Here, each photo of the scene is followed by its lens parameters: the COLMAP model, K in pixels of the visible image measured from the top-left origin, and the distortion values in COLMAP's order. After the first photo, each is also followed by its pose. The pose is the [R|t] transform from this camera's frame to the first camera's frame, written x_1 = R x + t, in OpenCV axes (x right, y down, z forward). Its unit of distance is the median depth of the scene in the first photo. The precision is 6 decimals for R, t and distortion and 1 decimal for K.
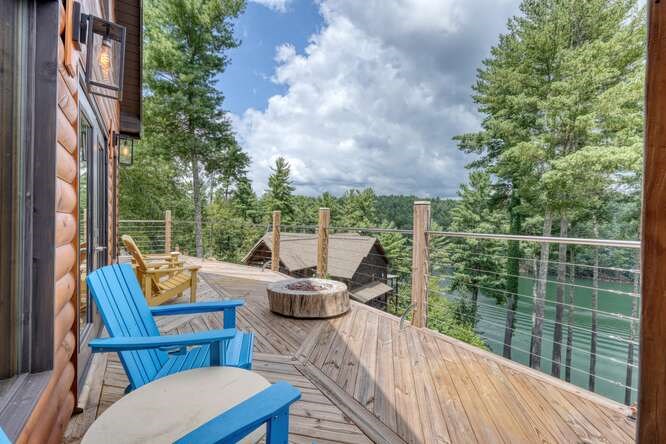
lens RADIAL K [[280.7, 0, 333.6], [0, 280.7, 220.9], [0, 0, 1]] dist [-0.003621, 0.000009]
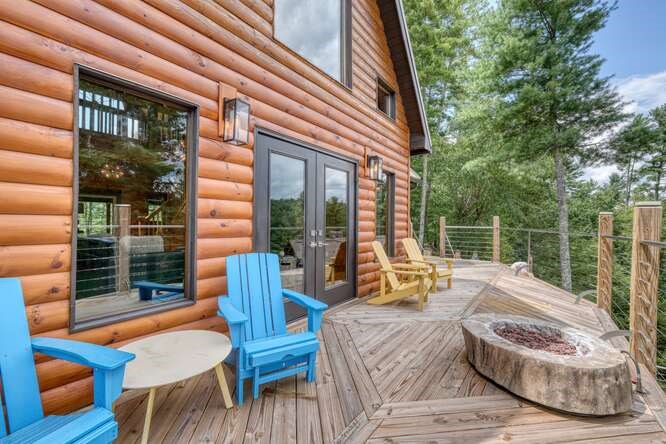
lens RADIAL K [[280.7, 0, 332.1], [0, 280.7, 223.6], [0, 0, 1]] dist [-0.003621, 0.000009]
pose [[0.304776, -0.004197, -0.952415, 0.087490], [-0.011582, 0.999900, -0.008112, 0.001198], [0.952354, 0.013503, 0.304697, 0.103394]]
